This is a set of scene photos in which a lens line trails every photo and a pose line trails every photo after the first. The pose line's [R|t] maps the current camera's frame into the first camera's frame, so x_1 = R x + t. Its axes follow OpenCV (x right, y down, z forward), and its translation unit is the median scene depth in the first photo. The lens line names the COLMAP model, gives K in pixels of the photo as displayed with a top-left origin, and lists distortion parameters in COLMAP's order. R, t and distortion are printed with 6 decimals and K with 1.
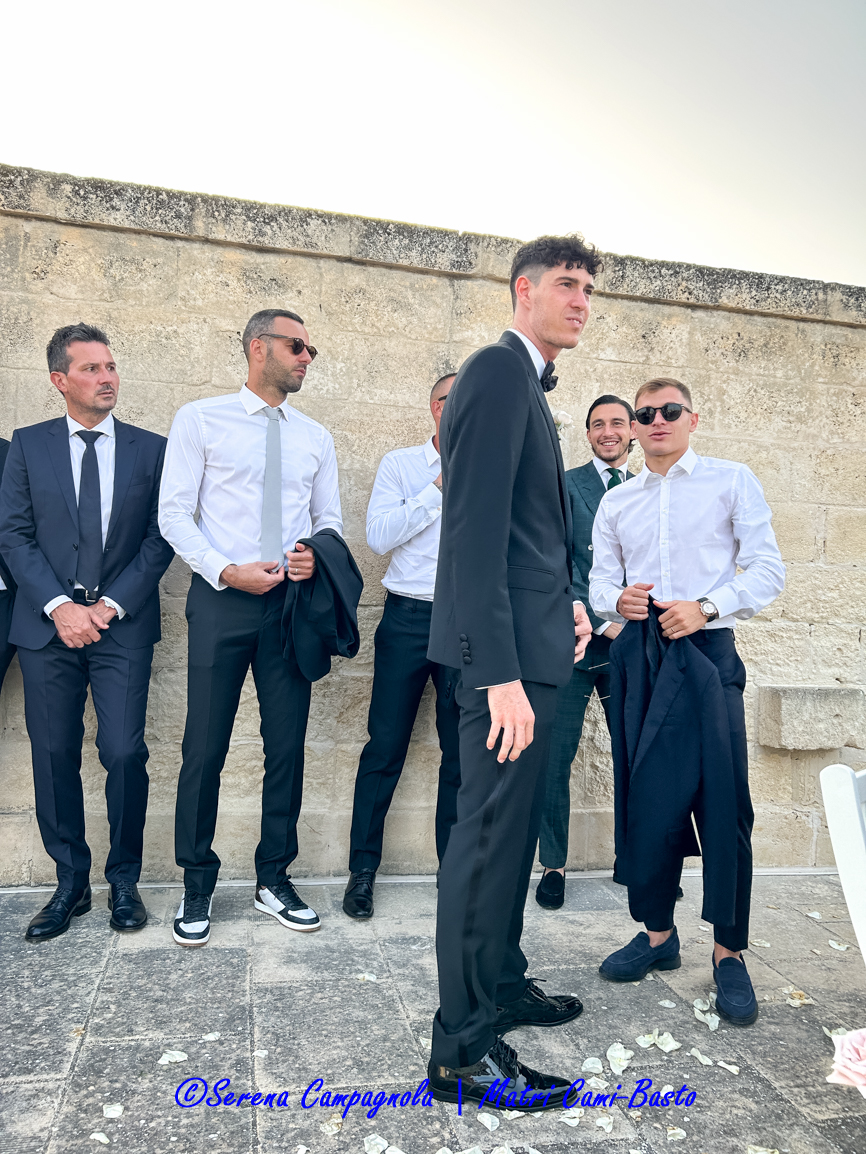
lens RADIAL K [[890.6, 0, 453.9], [0, 890.6, 557.1], [0, 0, 1]] dist [0.041594, -0.023576]
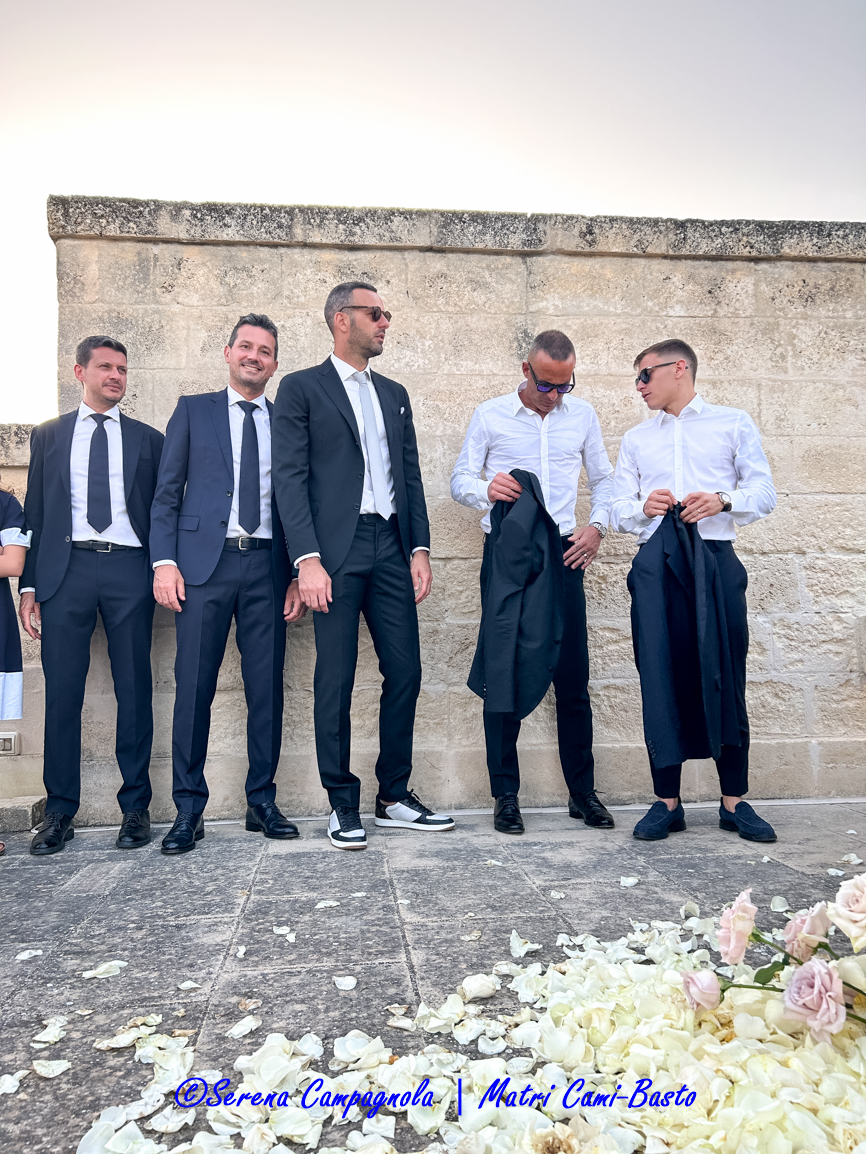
lens RADIAL K [[890.6, 0, 439.2], [0, 890.6, 576.4], [0, 0, 1]] dist [0.041594, -0.023576]
pose [[0.990251, -0.076374, -0.116492, -0.007609], [0.068488, 0.995175, -0.070261, 0.151256], [0.121296, 0.061597, 0.990703, -0.073881]]
